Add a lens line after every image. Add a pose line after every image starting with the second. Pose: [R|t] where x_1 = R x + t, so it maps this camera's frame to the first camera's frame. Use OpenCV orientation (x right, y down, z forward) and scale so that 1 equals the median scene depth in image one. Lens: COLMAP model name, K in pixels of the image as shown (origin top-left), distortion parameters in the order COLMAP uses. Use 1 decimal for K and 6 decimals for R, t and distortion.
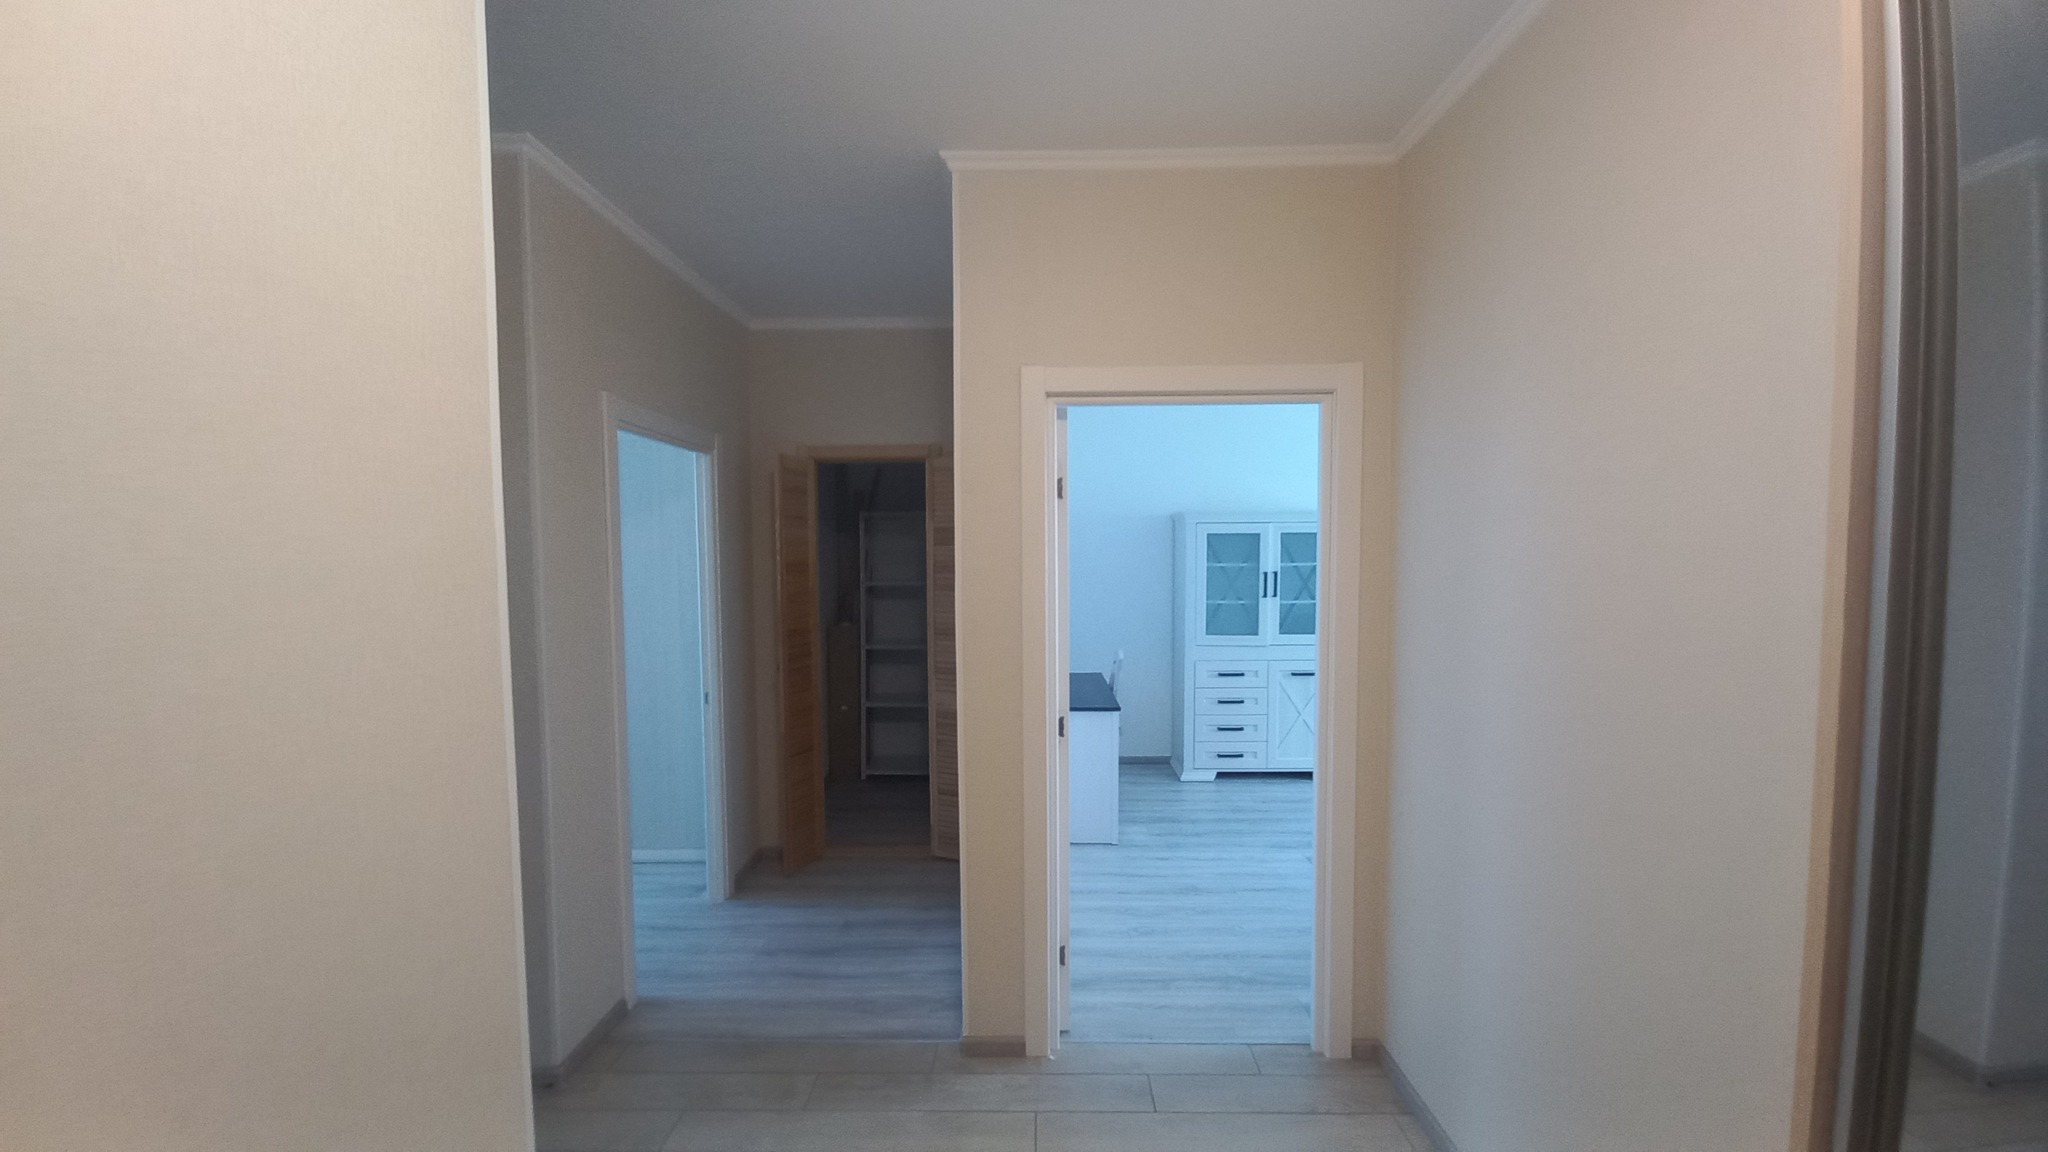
lens RADIAL K [[816.7, 0, 1030.7], [0, 816.7, 585.7], [0, 0, 1]] dist [-0.002572, -0.000007]
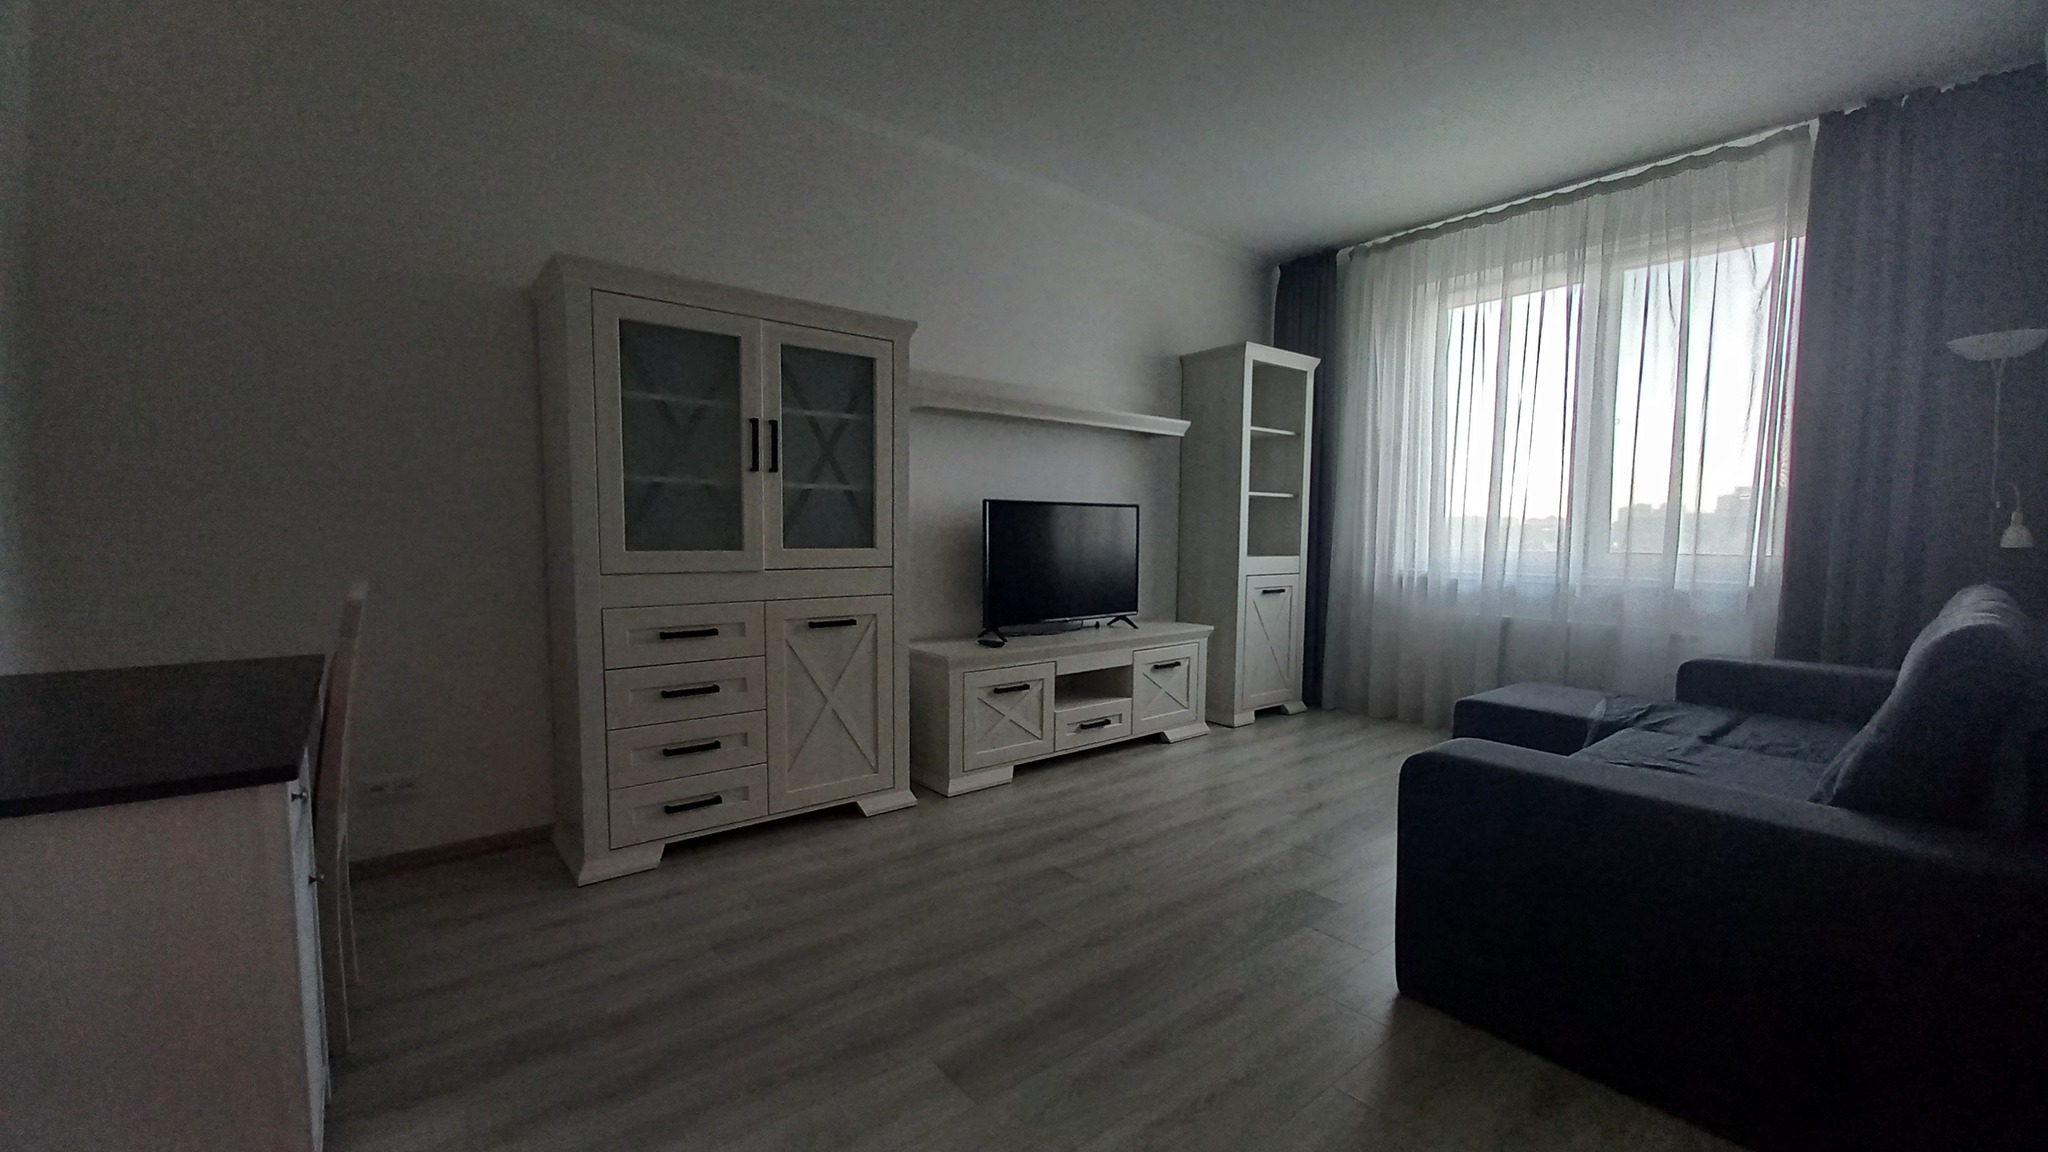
lens RADIAL K [[816.7, 0, 1028.9], [0, 816.7, 597.3], [0, 0, 1]] dist [-0.002572, -0.000007]
pose [[0.776010, -0.043150, 0.629242, 0.103311], [0.020824, 0.998866, 0.042816, 0.071801], [-0.630376, -0.020123, 0.776029, 0.513404]]
